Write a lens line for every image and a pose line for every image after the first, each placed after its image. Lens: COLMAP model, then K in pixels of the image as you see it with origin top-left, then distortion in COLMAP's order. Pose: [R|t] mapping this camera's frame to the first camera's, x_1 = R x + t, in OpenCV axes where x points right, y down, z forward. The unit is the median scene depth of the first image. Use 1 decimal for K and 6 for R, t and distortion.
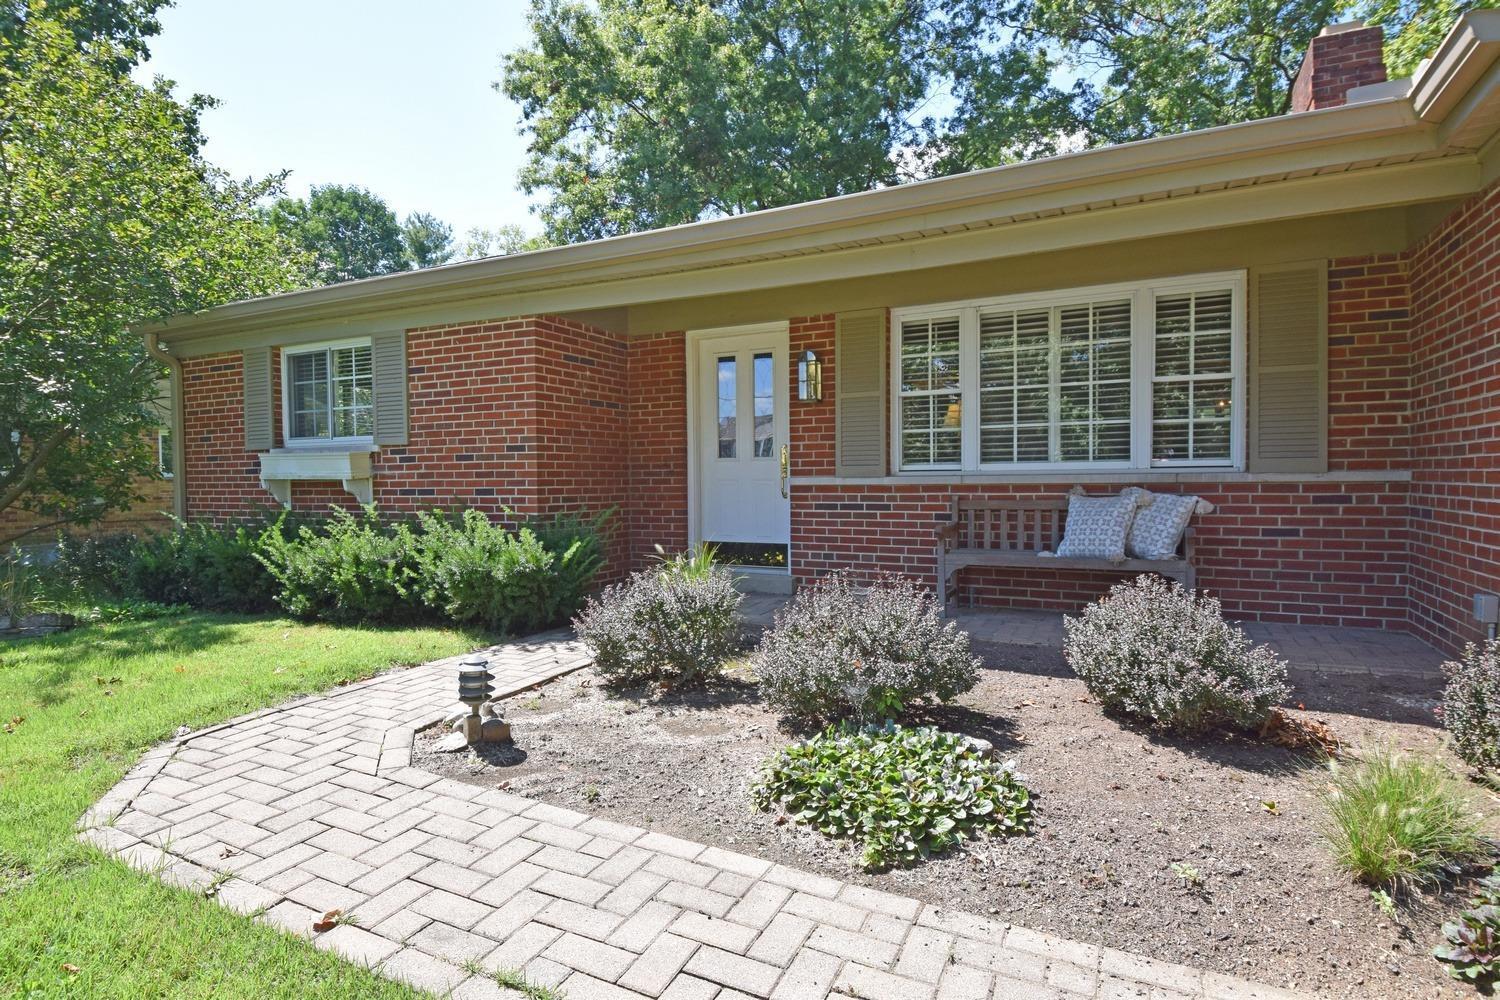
lens RADIAL K [[855.3, 0, 750.0], [0, 855.3, 500.0], [0, 0, 1]] dist [0.029476, -0.040789]
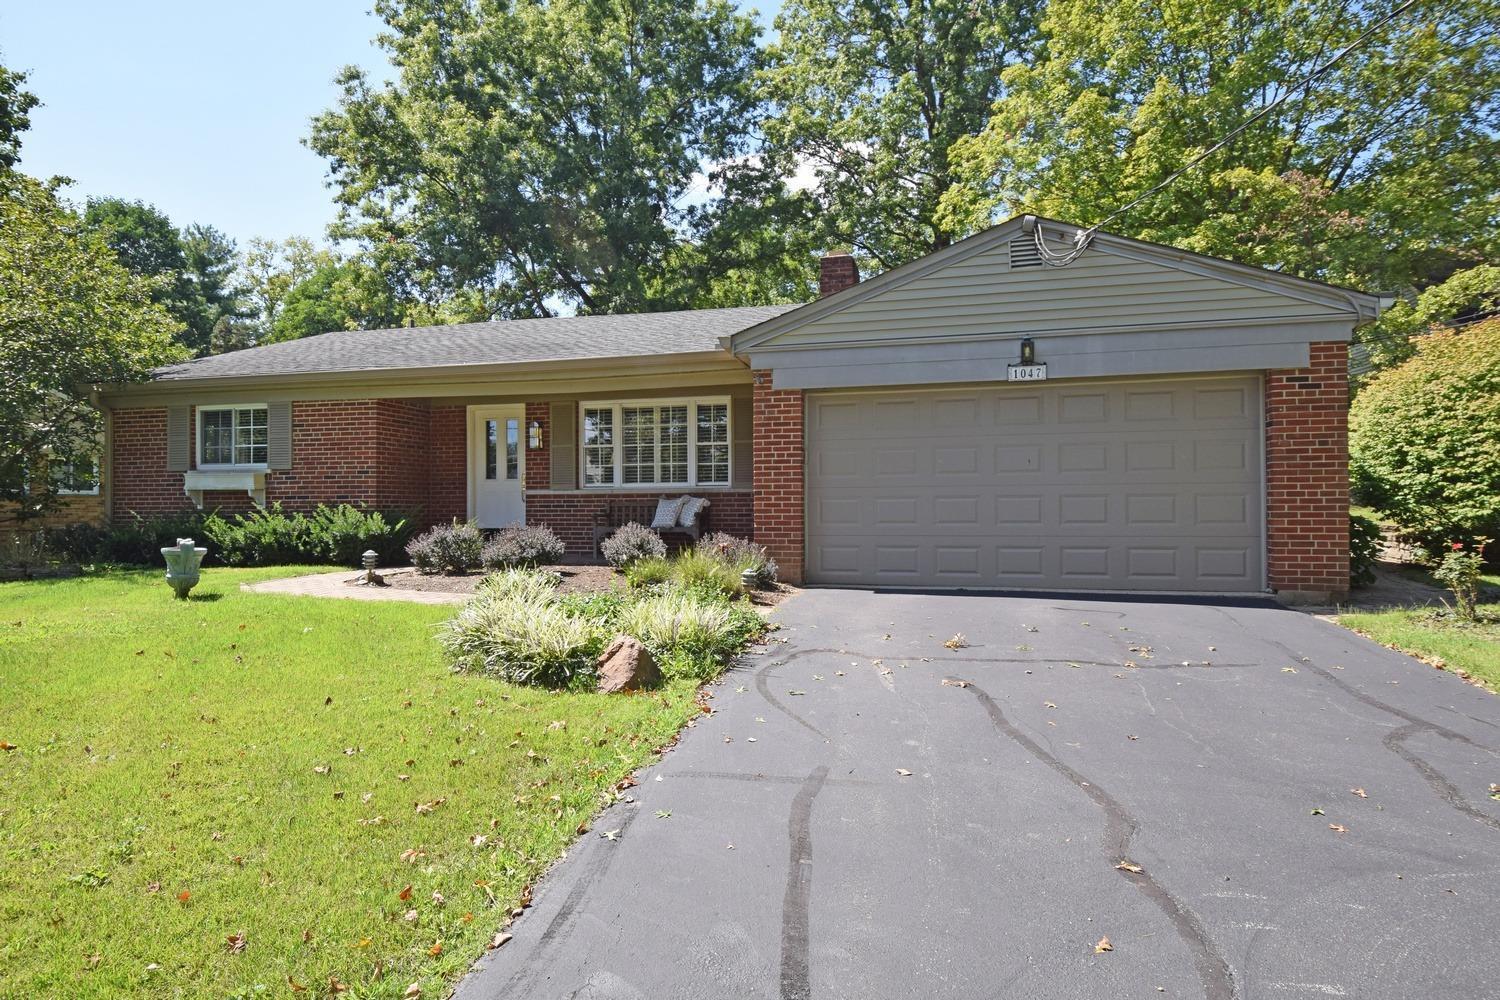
lens RADIAL K [[855.3, 0, 750.0], [0, 855.3, 500.0], [0, 0, 1]] dist [0.029476, -0.040789]
pose [[0.976014, 0.005978, 0.217627, 0.106719], [0.000820, 0.999515, -0.031137, 0.046715], [-0.217708, 0.030569, 0.975535, -0.797591]]
